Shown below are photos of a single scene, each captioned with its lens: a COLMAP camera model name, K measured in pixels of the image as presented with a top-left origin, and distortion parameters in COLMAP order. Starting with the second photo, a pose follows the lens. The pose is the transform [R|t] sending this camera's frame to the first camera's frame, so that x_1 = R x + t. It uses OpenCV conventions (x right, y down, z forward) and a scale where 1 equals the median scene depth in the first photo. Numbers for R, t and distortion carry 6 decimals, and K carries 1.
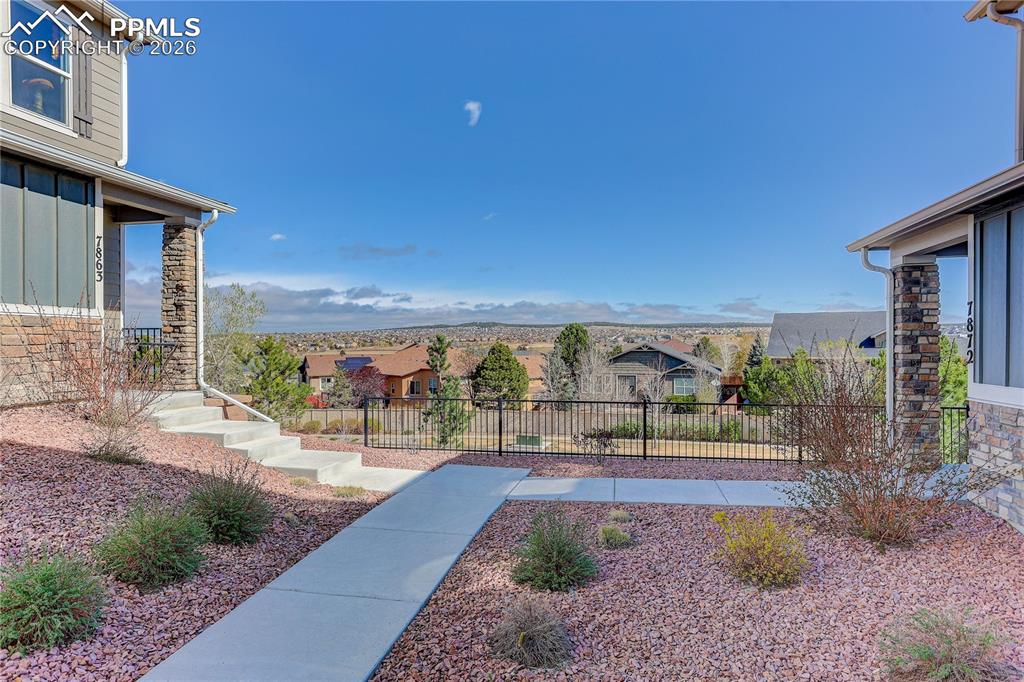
lens RADIAL K [[655.8, 0, 511.3], [0, 655.8, 344.0], [0, 0, 1]] dist [-0.000093, -0.000051]
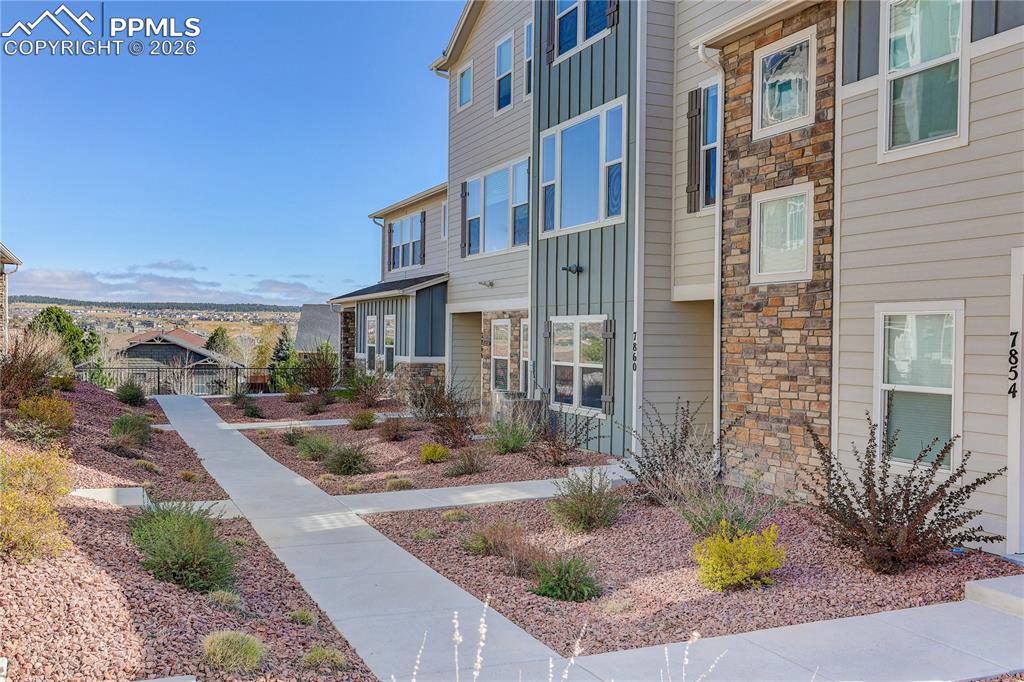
lens RADIAL K [[975.8, 0, 511.4], [0, 975.8, 347.0], [0, 0, 1]] dist [-0.011598, 0.000000]
pose [[0.830376, 0.006408, 0.557166, -0.125619], [-0.013163, 0.999880, 0.008118, -0.001810], [-0.557048, -0.014075, 0.830361, -0.321116]]
